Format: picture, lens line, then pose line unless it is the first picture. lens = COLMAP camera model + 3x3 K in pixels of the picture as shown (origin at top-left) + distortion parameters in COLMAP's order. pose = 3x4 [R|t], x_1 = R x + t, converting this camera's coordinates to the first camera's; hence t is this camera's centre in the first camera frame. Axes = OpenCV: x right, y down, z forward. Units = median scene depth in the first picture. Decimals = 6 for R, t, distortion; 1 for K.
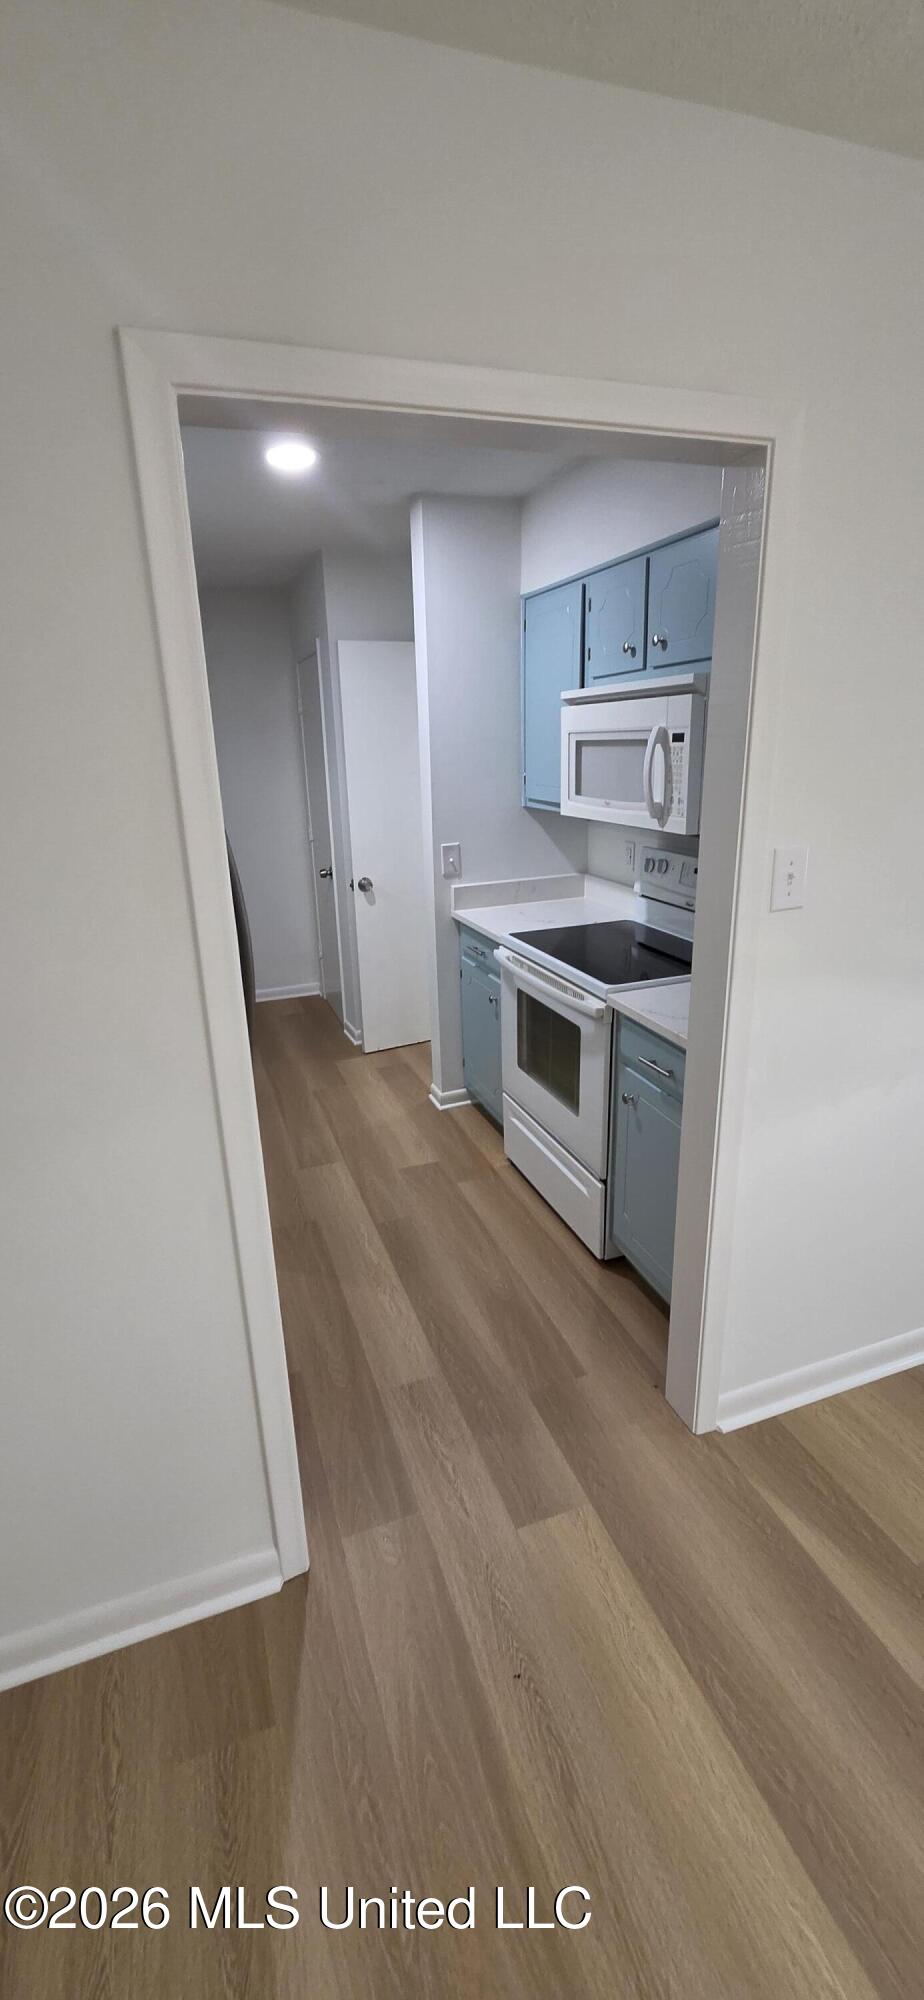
lens RADIAL K [[818.1, 0, 440.4], [0, 818.1, 993.6], [0, 0, 1]] dist [-0.000083, 0.000647]
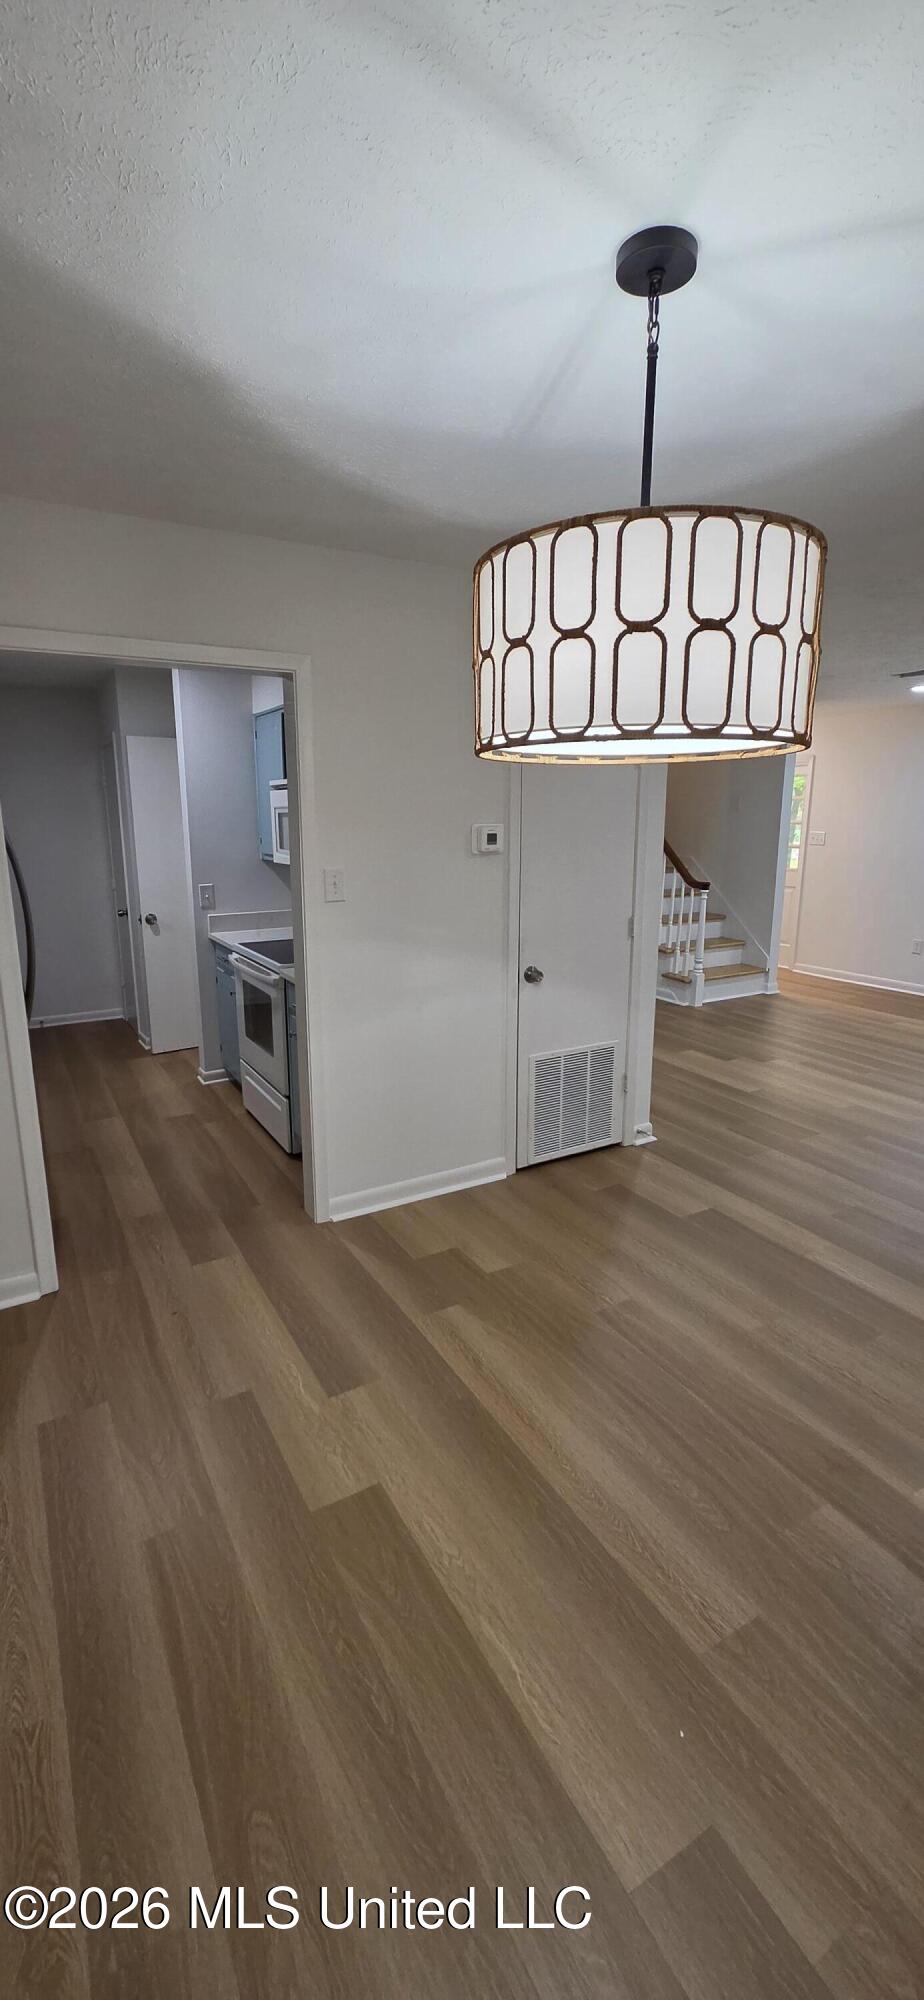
lens RADIAL K [[818.1, 0, 446.3], [0, 818.1, 1006.4], [0, 0, 1]] dist [-0.000083, 0.000647]
pose [[0.983361, -0.006955, 0.181529, 0.191520], [0.021130, 0.996863, -0.076268, 0.163743], [-0.180429, 0.078834, 0.980424, -0.494635]]
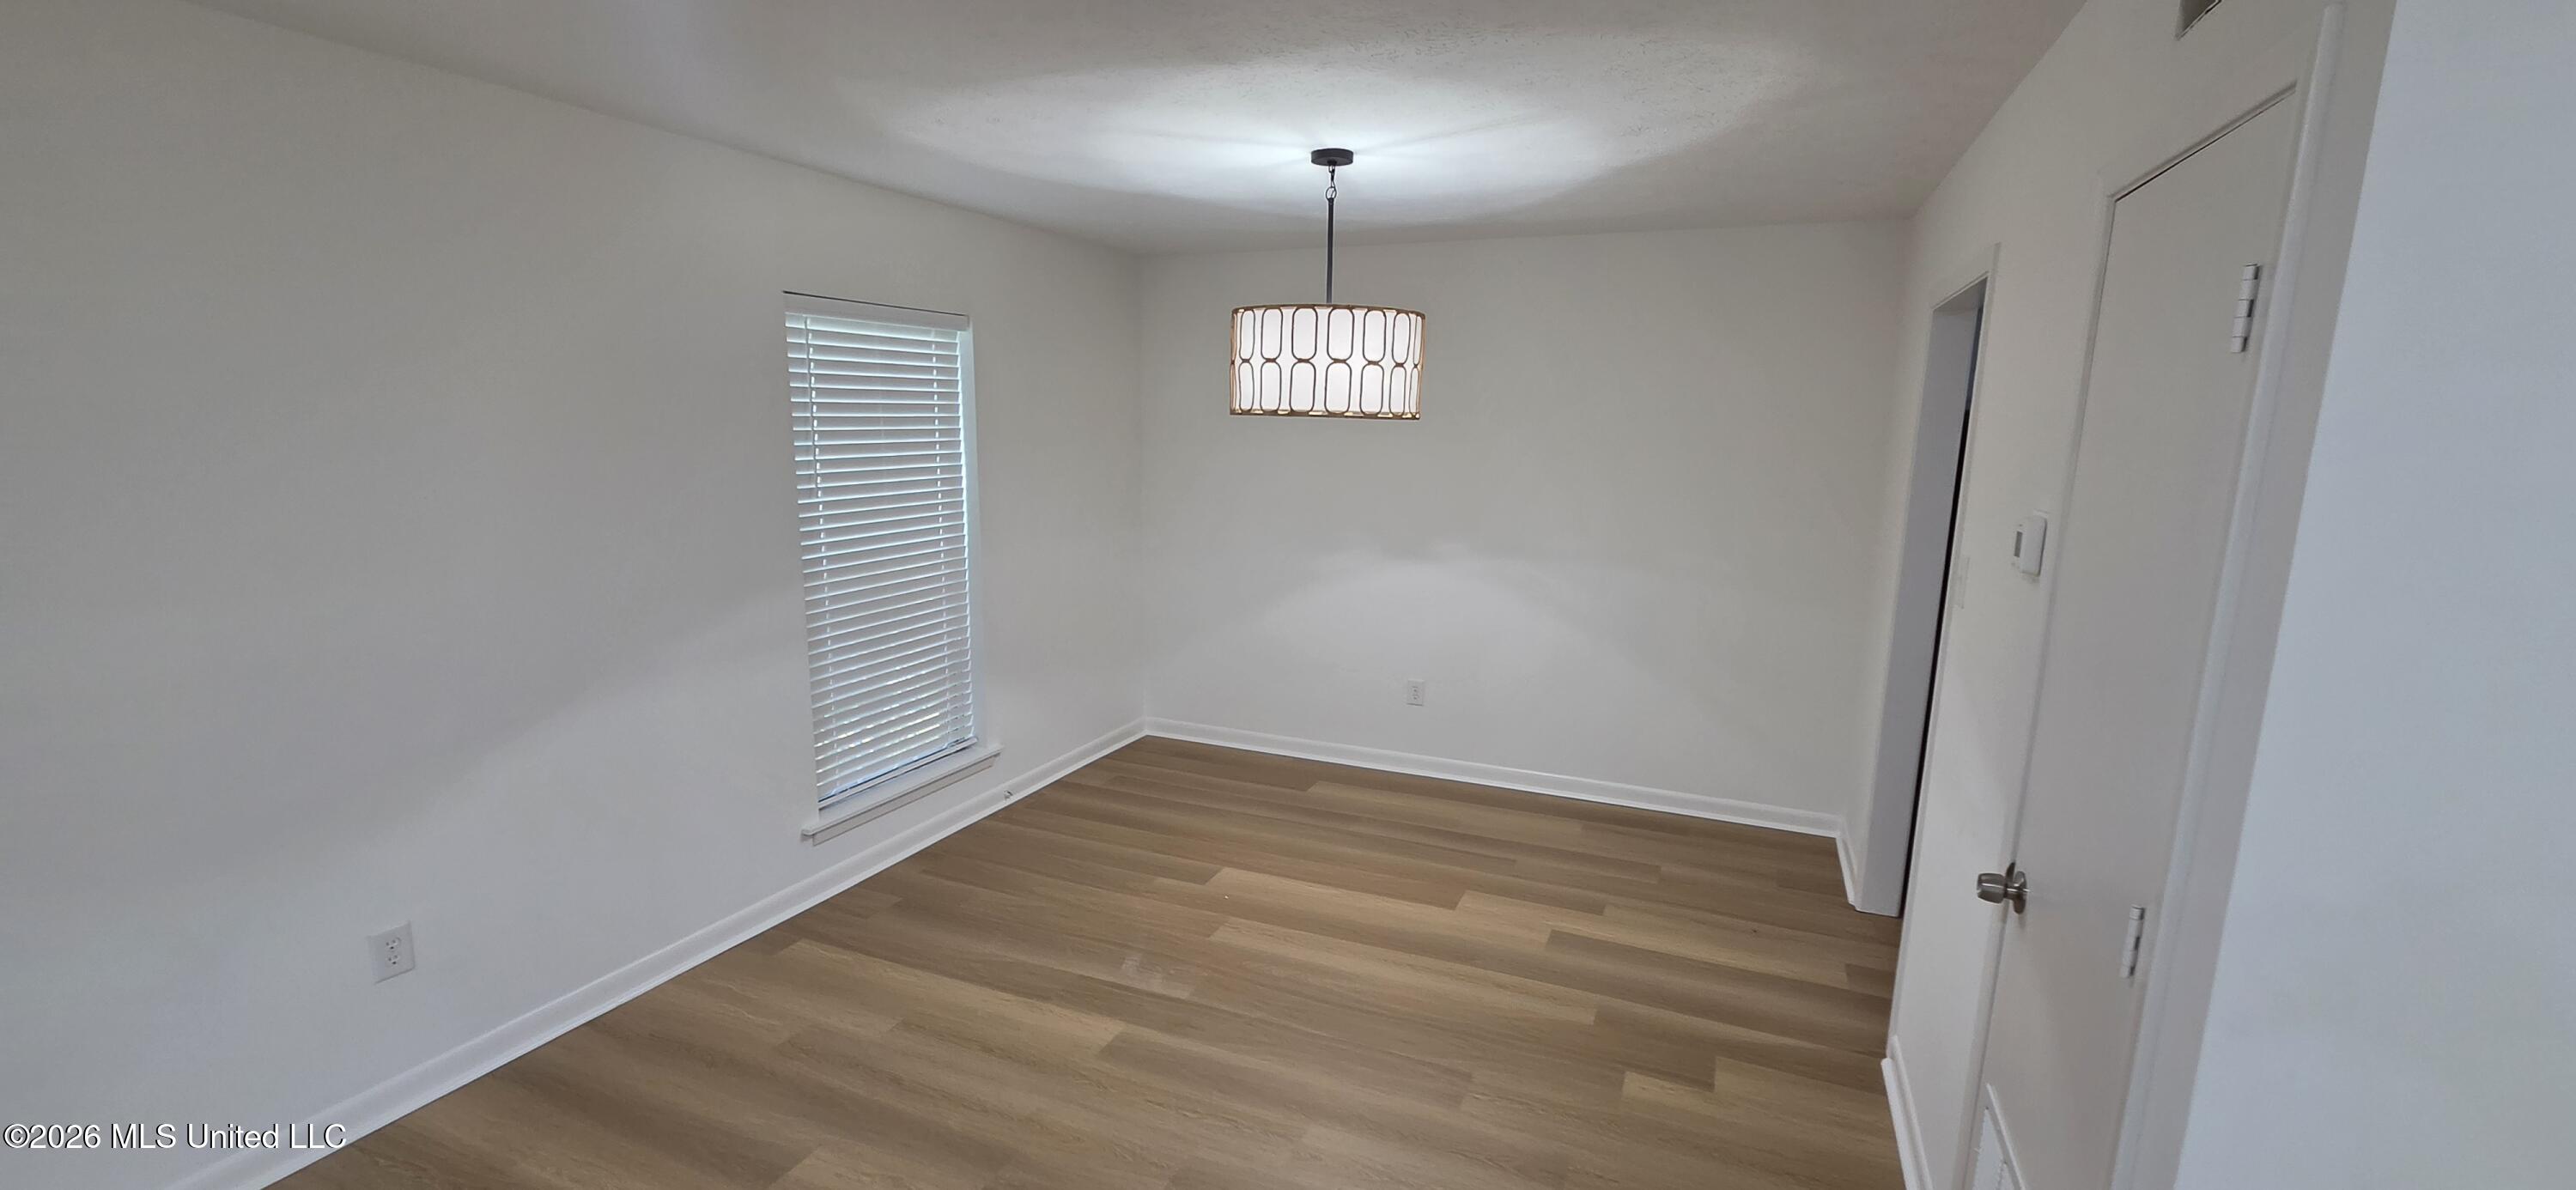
lens RADIAL K [[1053.7, 0, 1293.9], [0, 1053.7, 607.2], [0, 0, 1]] dist [-0.000083, 0.000647]
pose [[-0.669379, 0.159674, -0.725559, 1.289849], [-0.213640, 0.894006, 0.393841, -0.292400], [0.711541, 0.418637, -0.564316, 0.689264]]
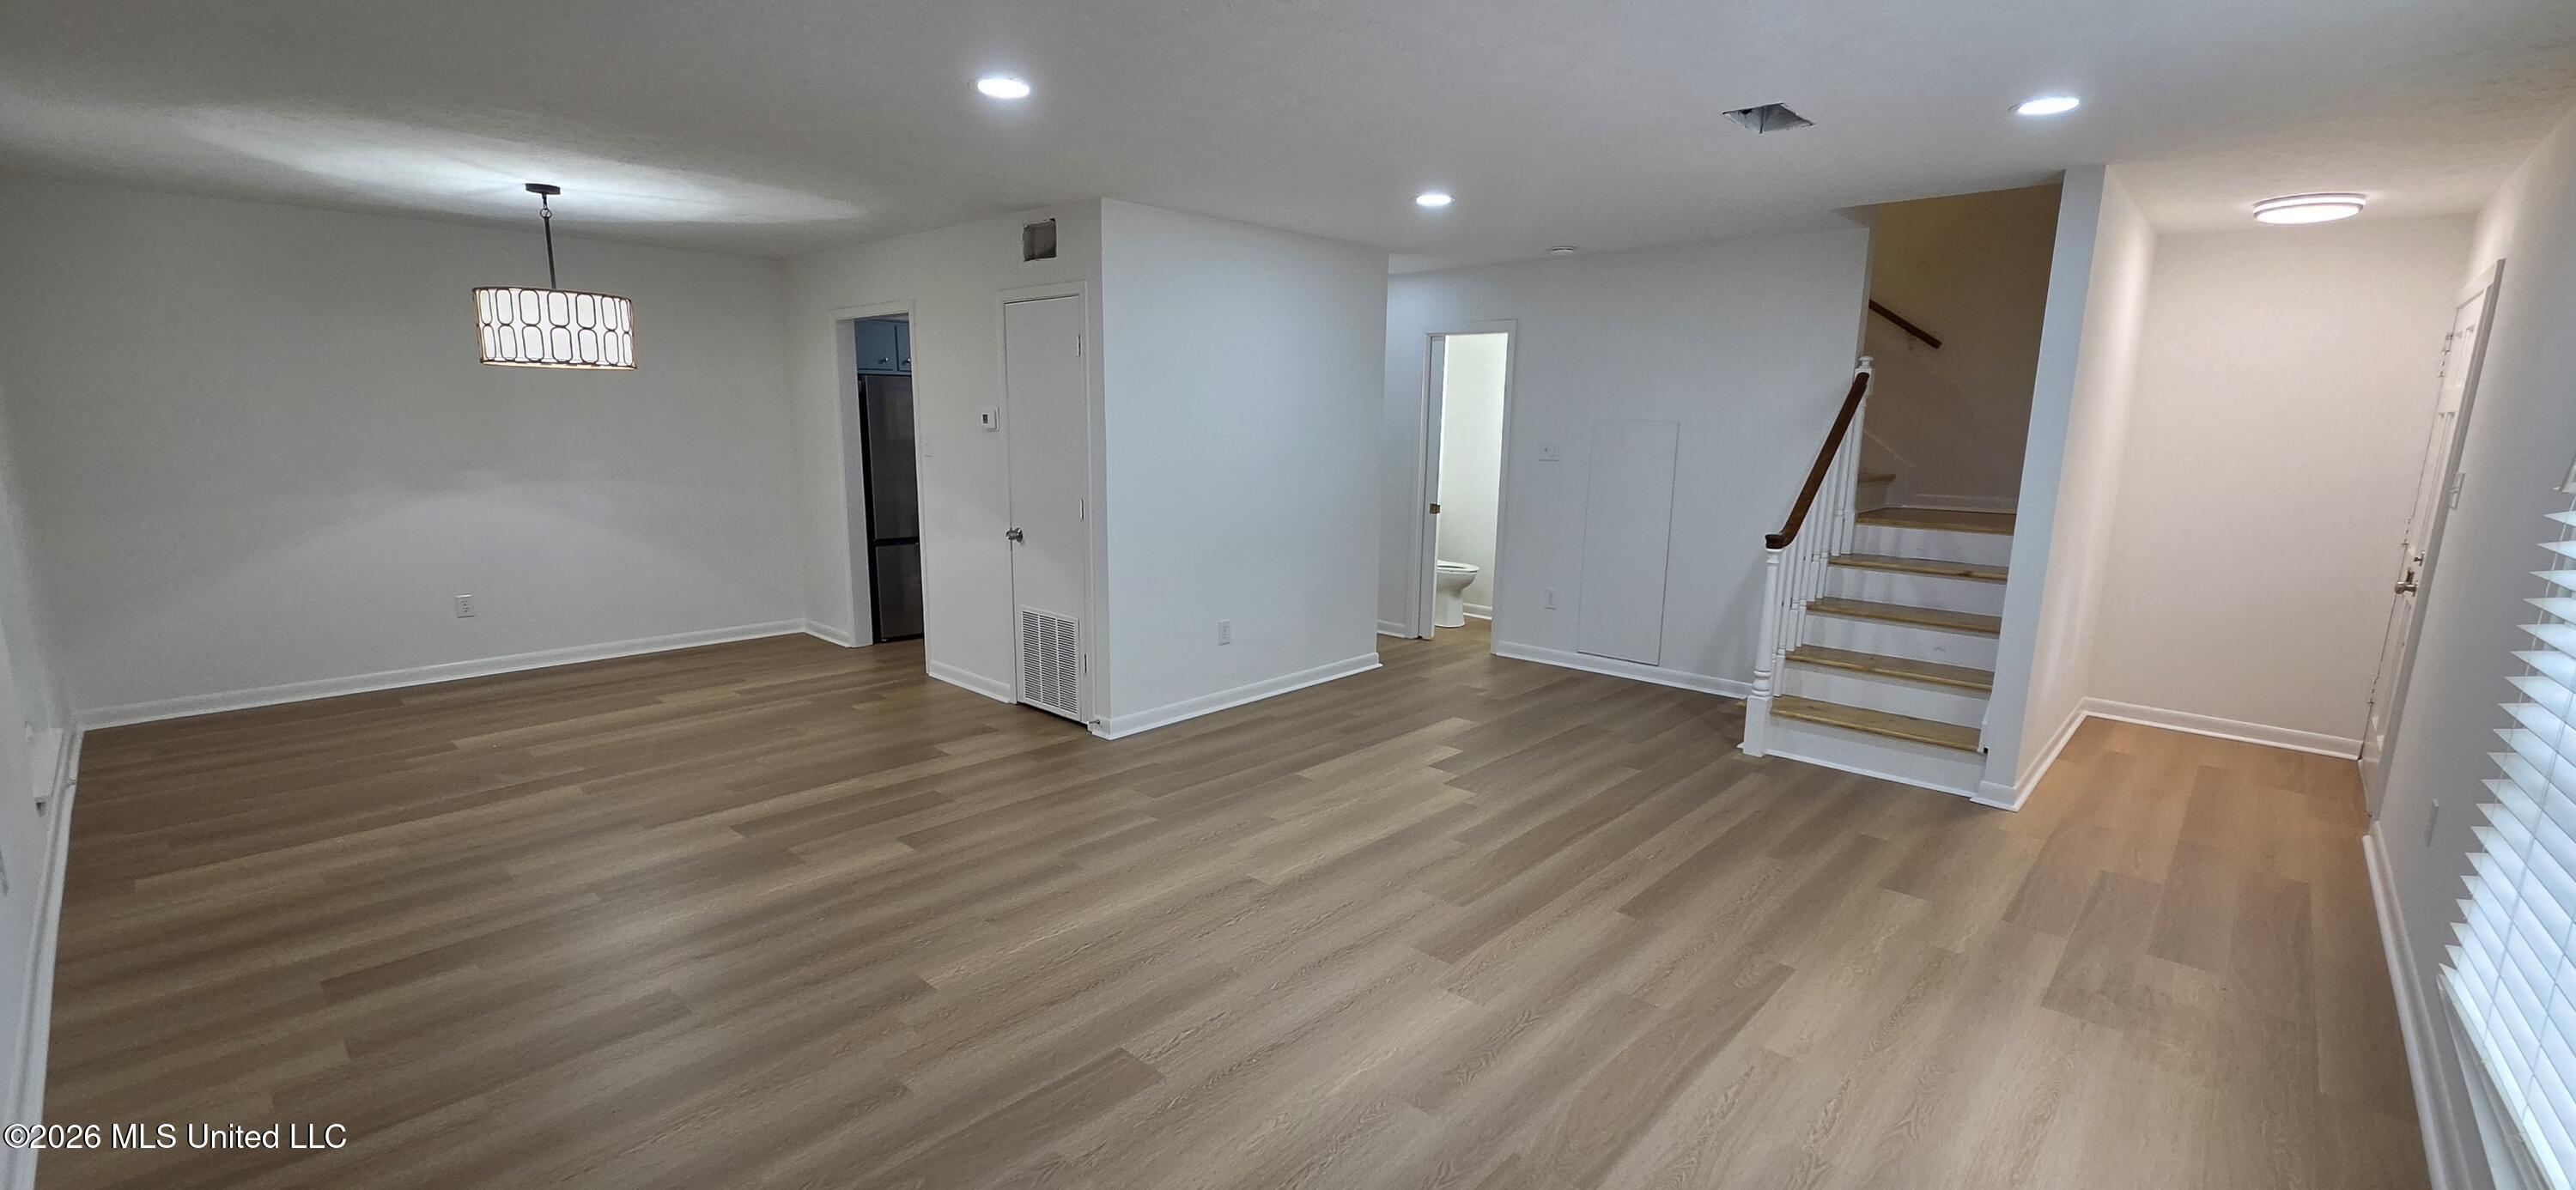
lens RADIAL K [[1053.7, 0, 1286.6], [0, 1053.7, 614.6], [0, 0, 1]] dist [-0.000083, 0.000647]
pose [[0.468448, 0.210126, -0.858140, 2.460310], [-0.298082, 0.951943, 0.070375, -0.120800], [0.831687, 0.222829, 0.508570, 0.176664]]
